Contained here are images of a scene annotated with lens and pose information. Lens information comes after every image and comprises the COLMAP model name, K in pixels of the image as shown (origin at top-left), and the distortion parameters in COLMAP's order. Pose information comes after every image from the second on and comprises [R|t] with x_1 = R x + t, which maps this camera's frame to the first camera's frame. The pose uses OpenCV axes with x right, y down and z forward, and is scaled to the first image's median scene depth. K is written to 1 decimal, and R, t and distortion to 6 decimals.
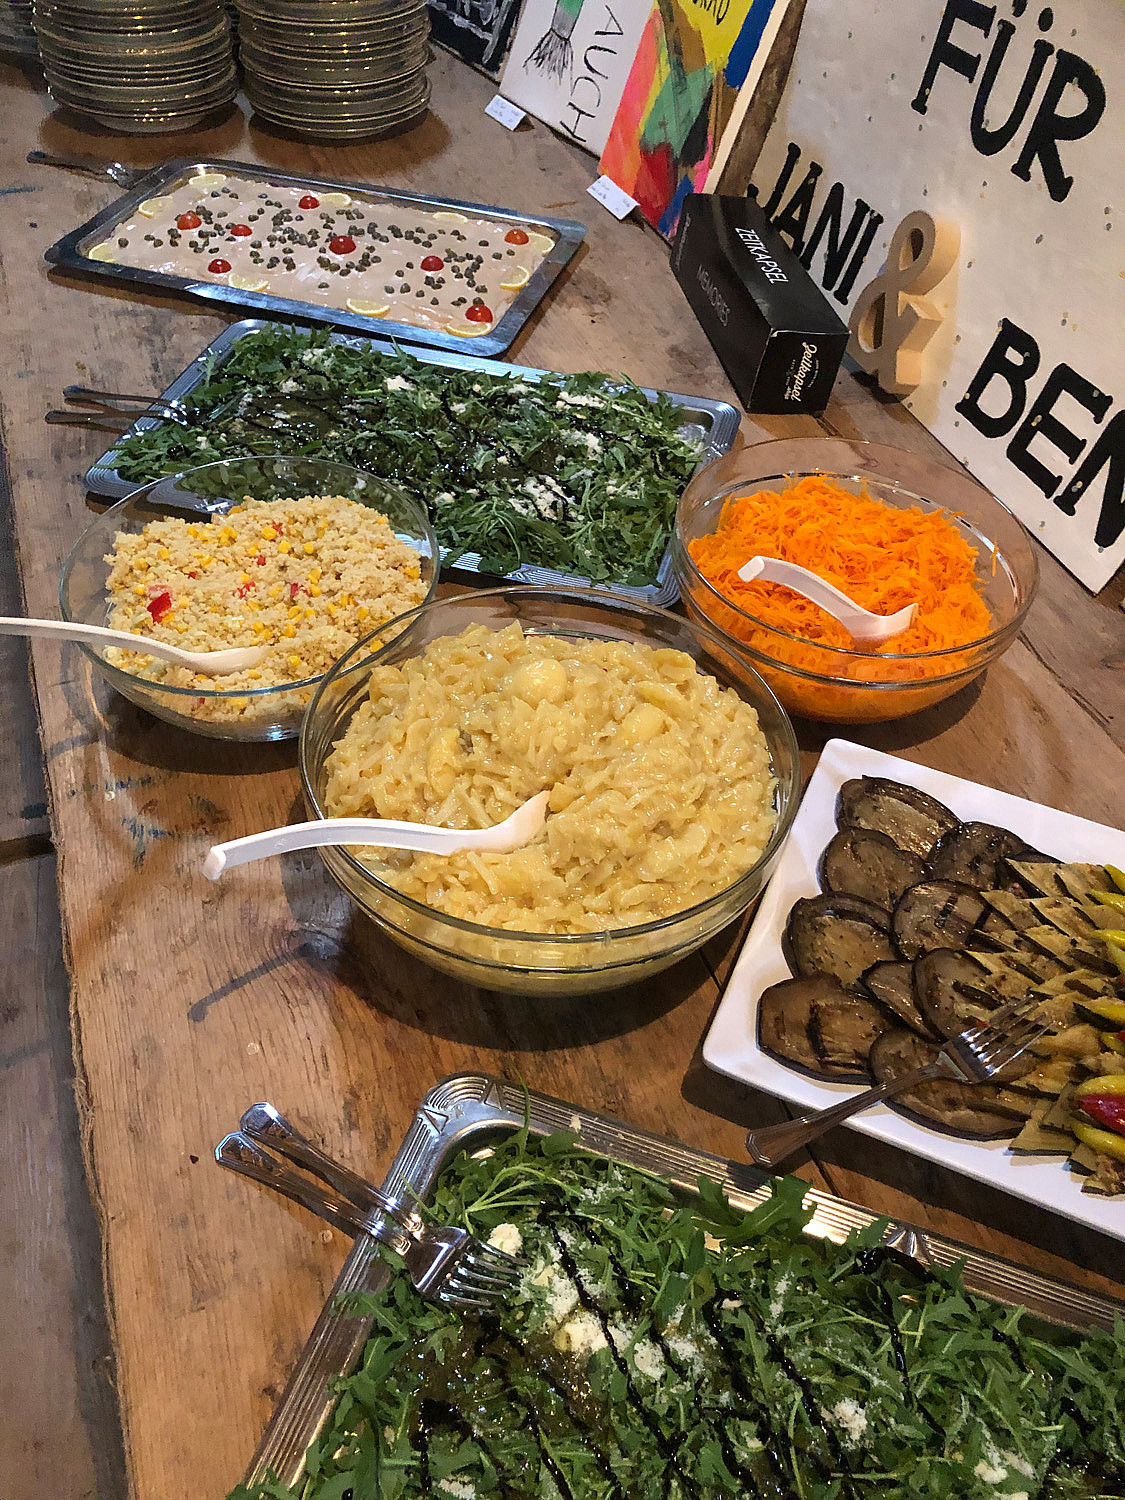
lens RADIAL K [[1225.0, 0, 551.8], [0, 1225.0, 743.8], [0, 0, 1]] dist [0.008946, -0.001369]
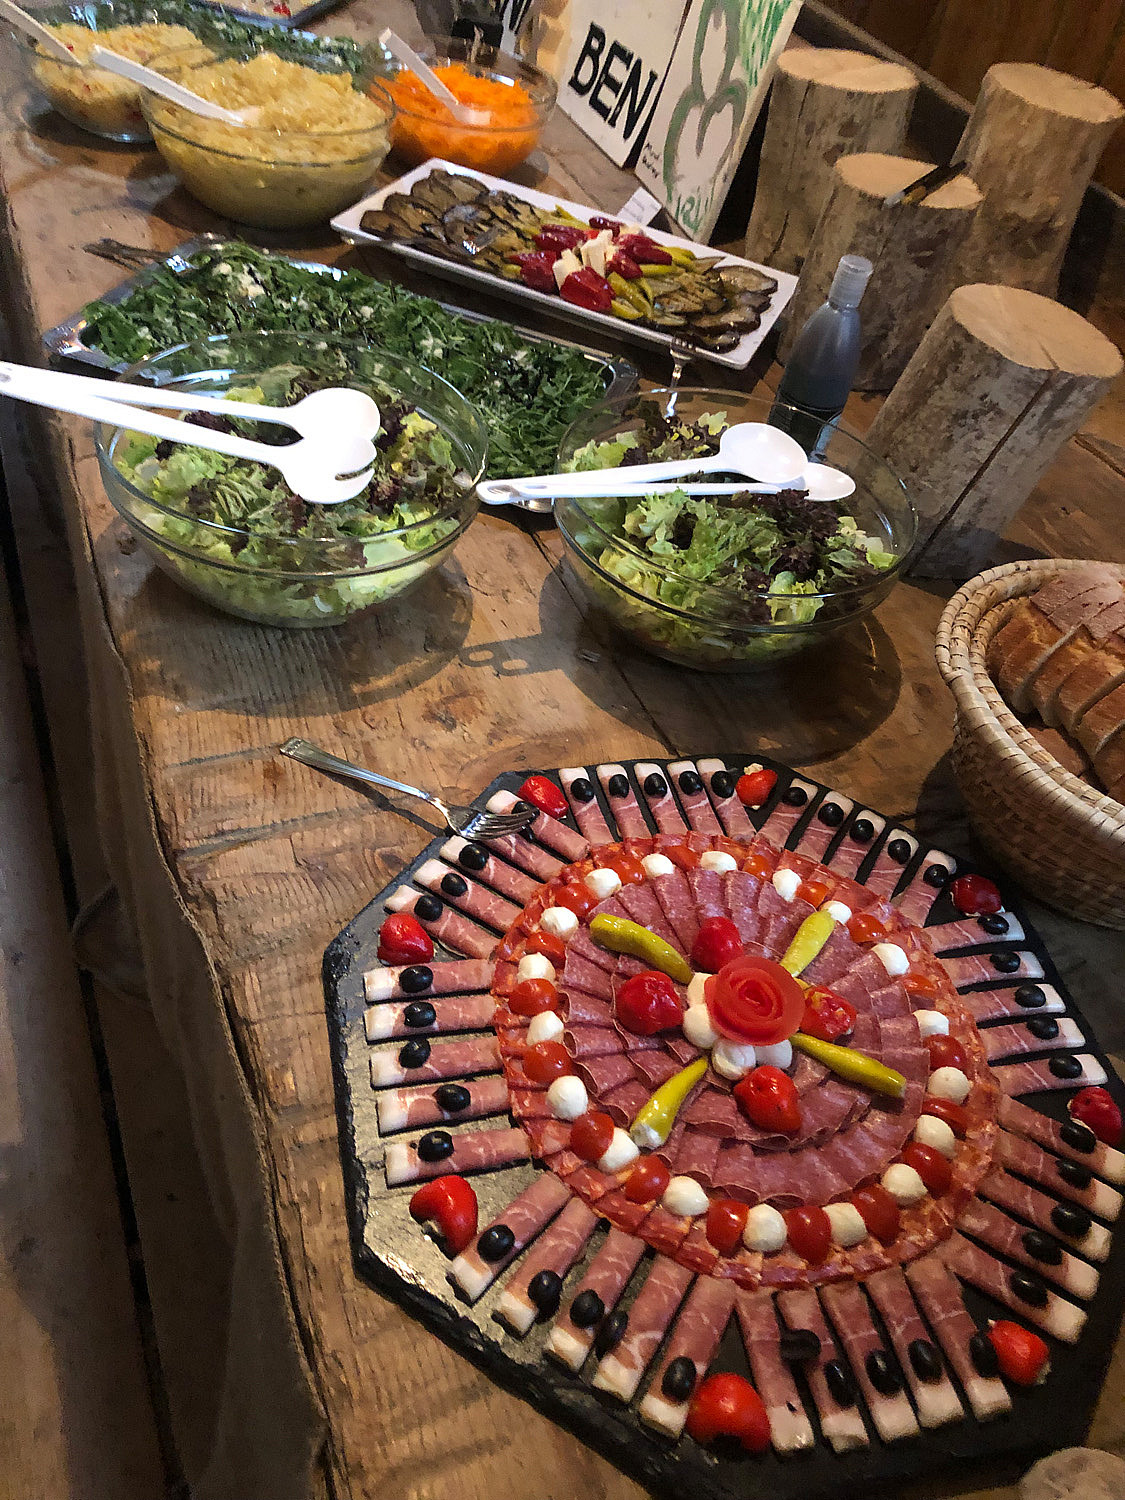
lens RADIAL K [[1225.0, 0, 551.8], [0, 1225.0, 743.8], [0, 0, 1]] dist [0.008946, -0.001369]
pose [[0.991848, 0.062481, 0.111058, 0.200703], [-0.059064, 0.997682, -0.033793, 0.740657], [-0.112912, 0.026958, 0.993239, -0.676679]]
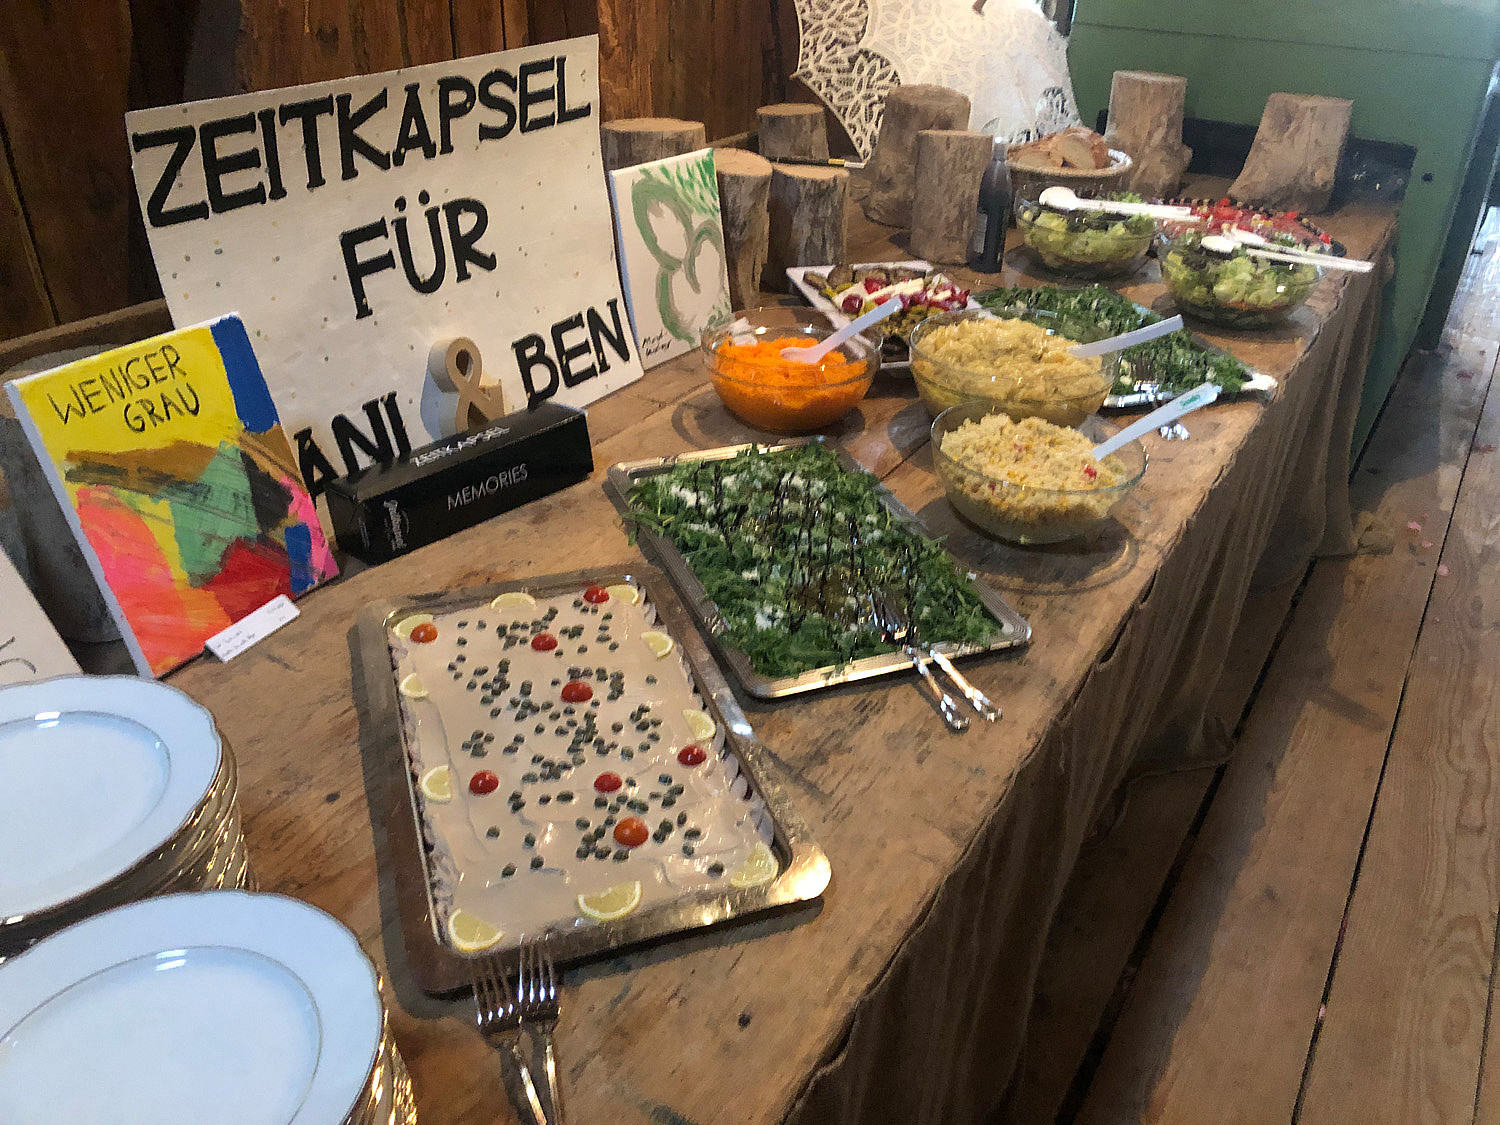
lens RADIAL K [[1213.3, 0, 750.0], [0, 1213.3, 562.5], [0, 0, 1]] dist [-0.012408, -0.007641]
pose [[-0.606479, -0.444452, 0.659277, -0.963583], [0.546820, 0.368794, 0.751651, -1.278199], [-0.577210, 0.816366, 0.019369, 1.081165]]
